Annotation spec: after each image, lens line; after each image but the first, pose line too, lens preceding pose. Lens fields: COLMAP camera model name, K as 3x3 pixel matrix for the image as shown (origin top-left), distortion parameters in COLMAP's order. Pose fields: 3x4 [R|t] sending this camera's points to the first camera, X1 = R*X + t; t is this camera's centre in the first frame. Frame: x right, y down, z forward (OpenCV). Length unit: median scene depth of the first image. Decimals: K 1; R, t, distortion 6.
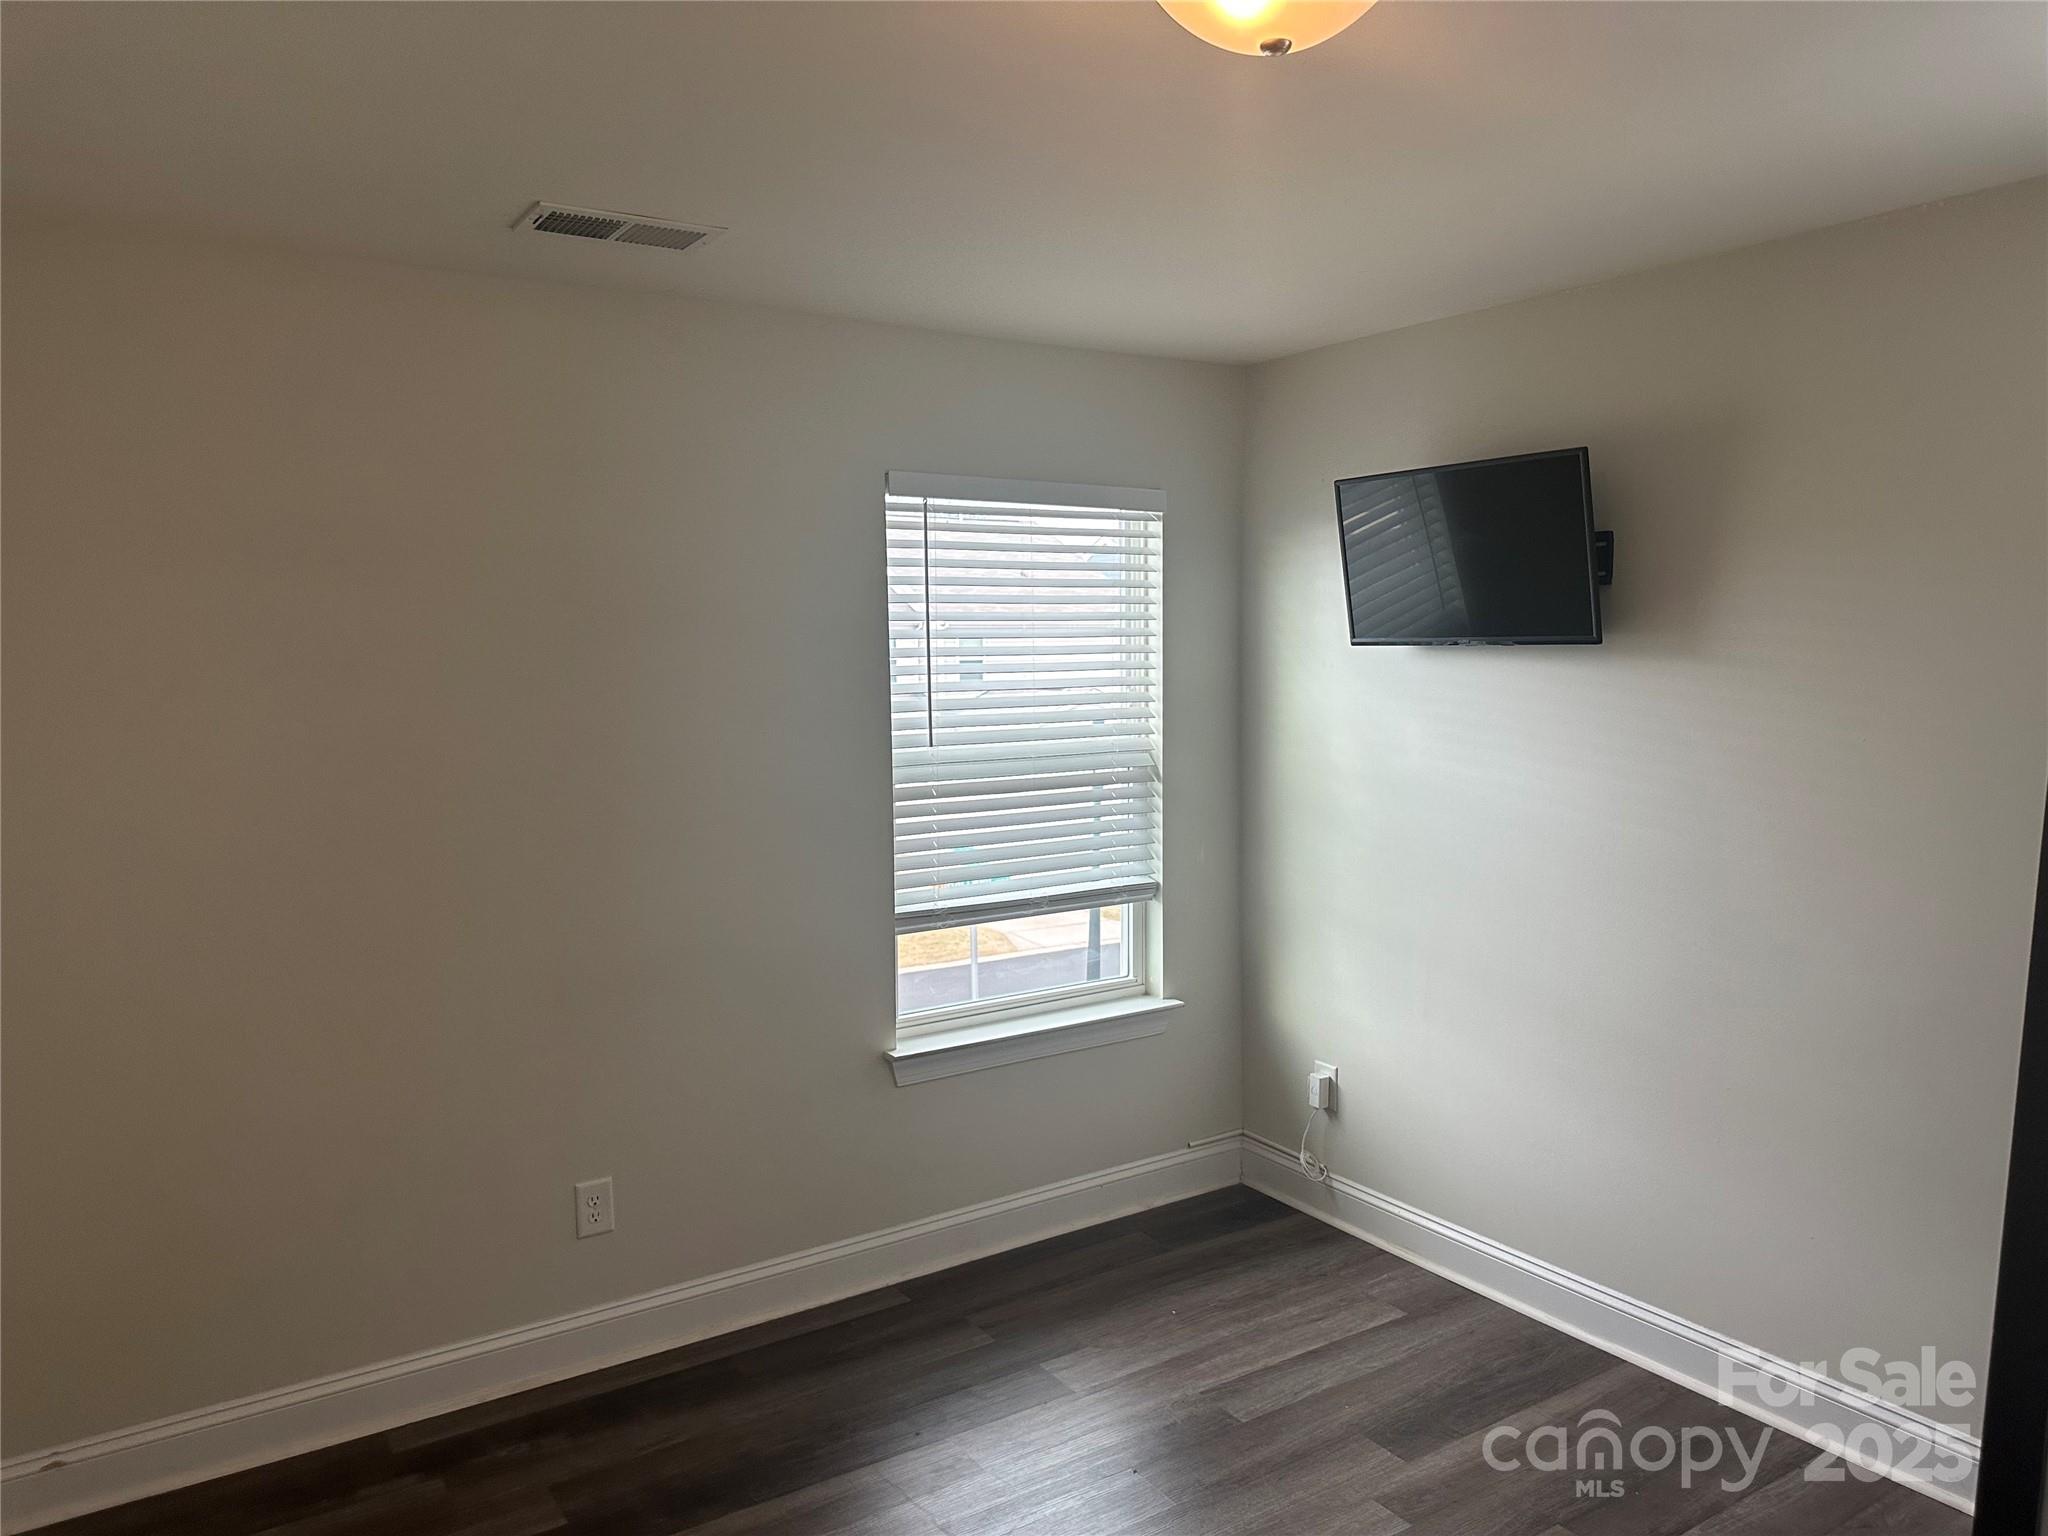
lens RADIAL K [[1451.6, 0, 1039.2], [0, 1451.6, 761.1], [0, 0, 1]] dist [0.050138, -0.070718]
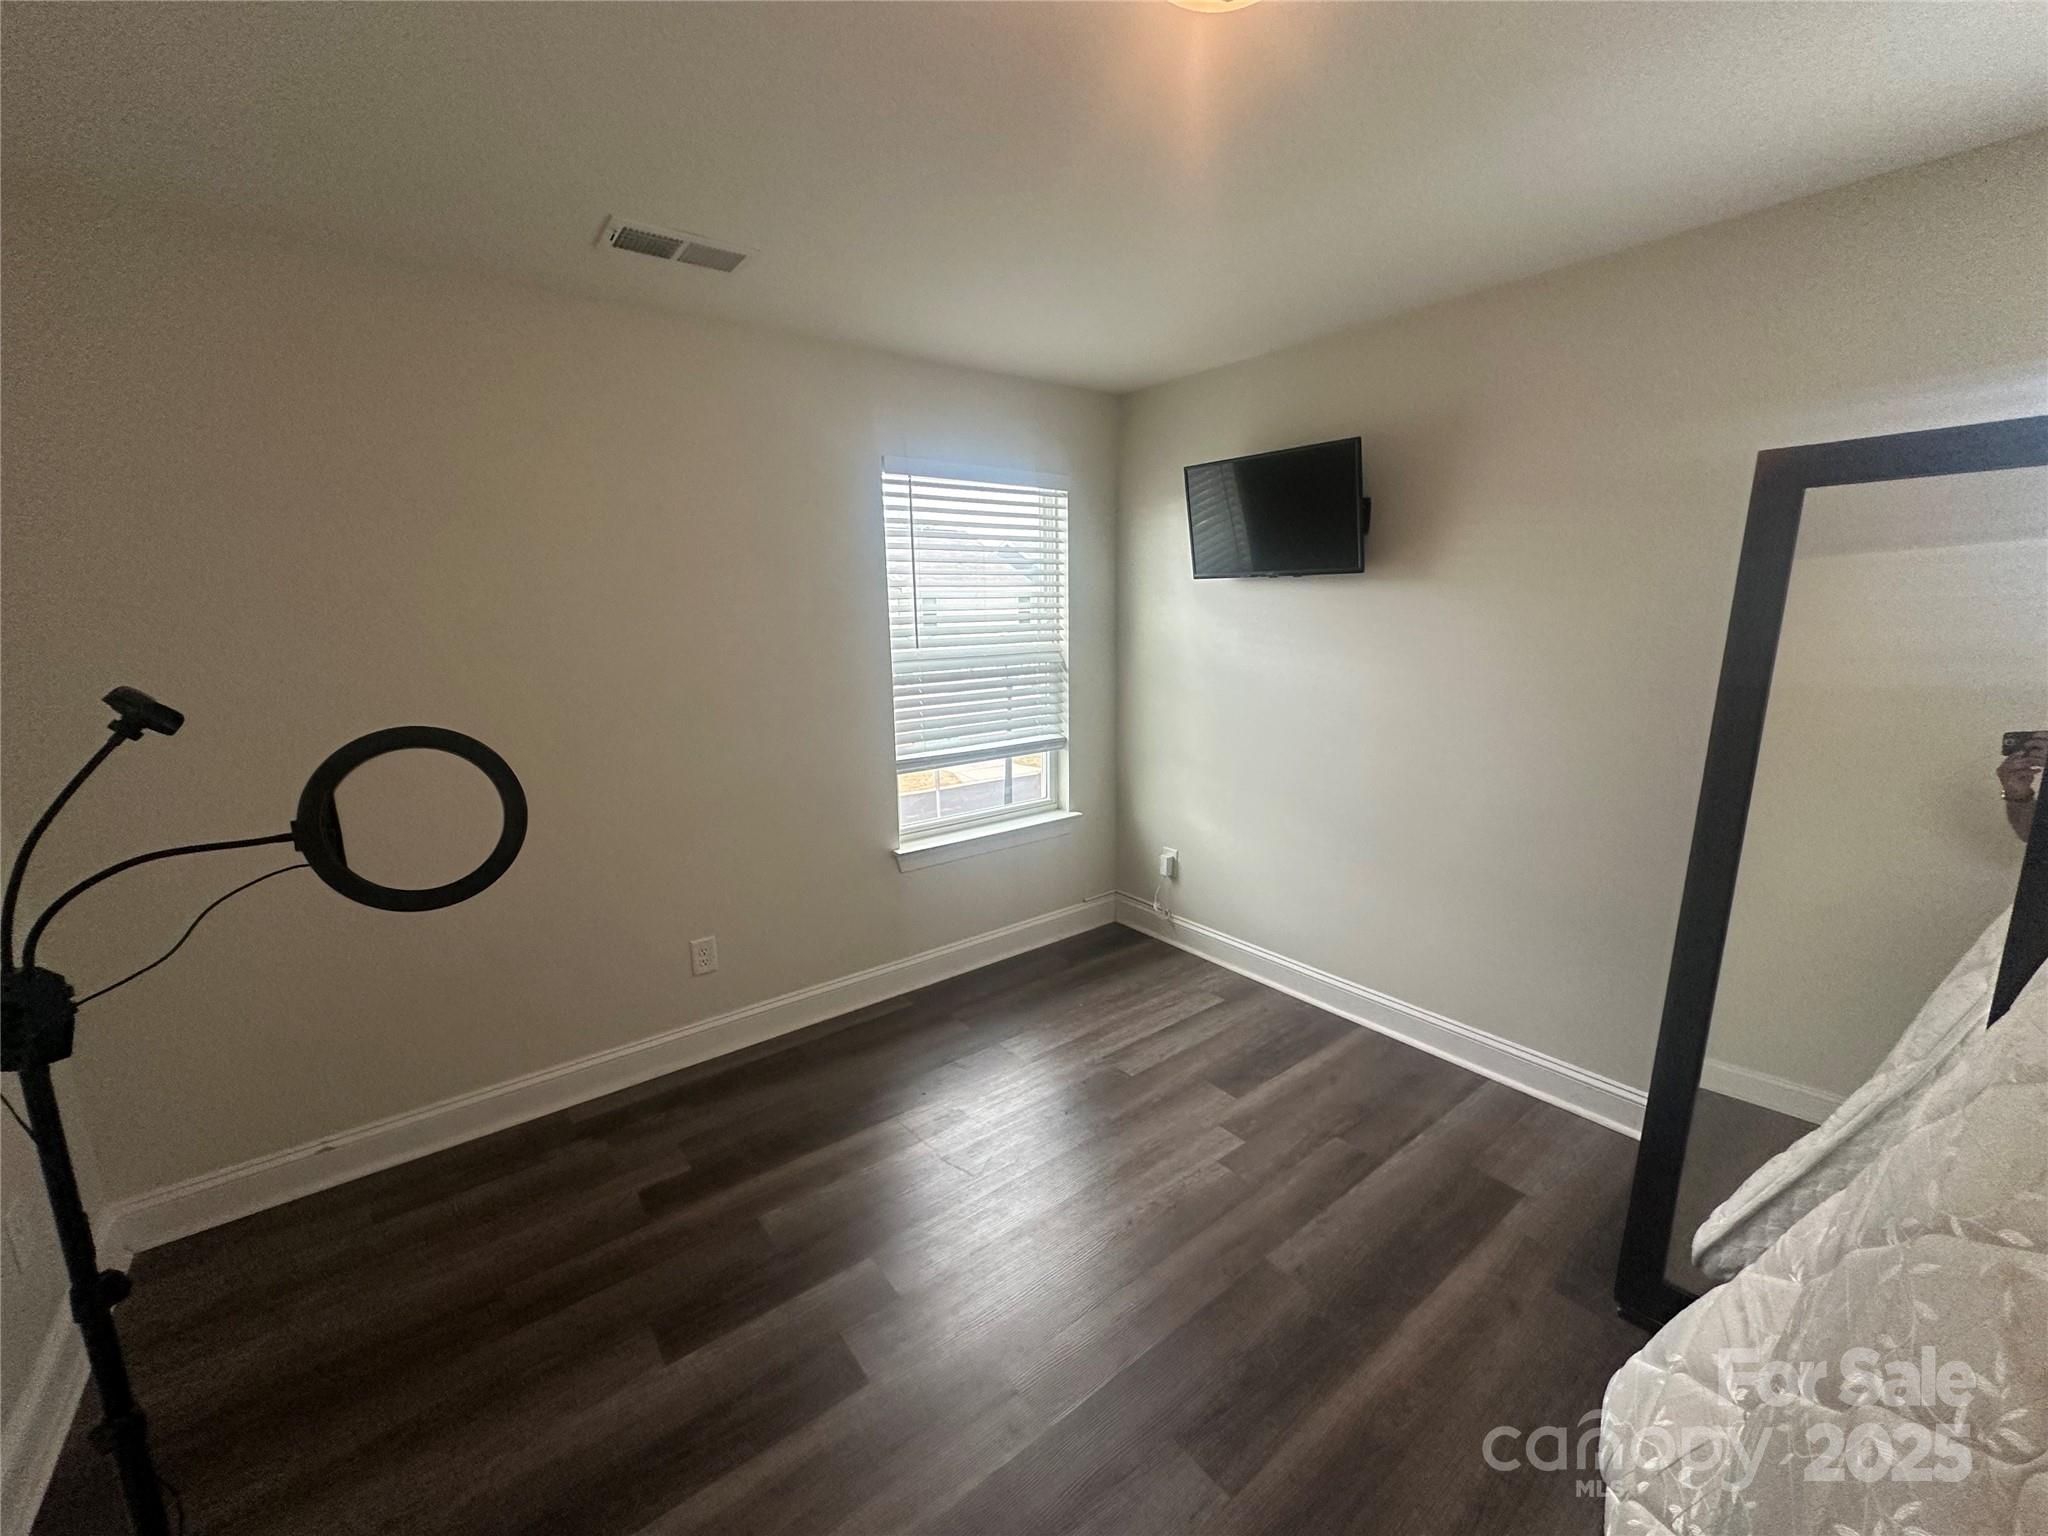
lens RADIAL K [[809.5, 0, 1022.7], [0, 809.5, 763.6], [0, 0, 1]] dist [-0.016059, 0.000080]
pose [[0.997574, -0.019594, 0.066792, -0.024963], [0.012380, 0.994208, 0.106758, 0.020816], [-0.068497, -0.105673, 0.992039, 0.159897]]
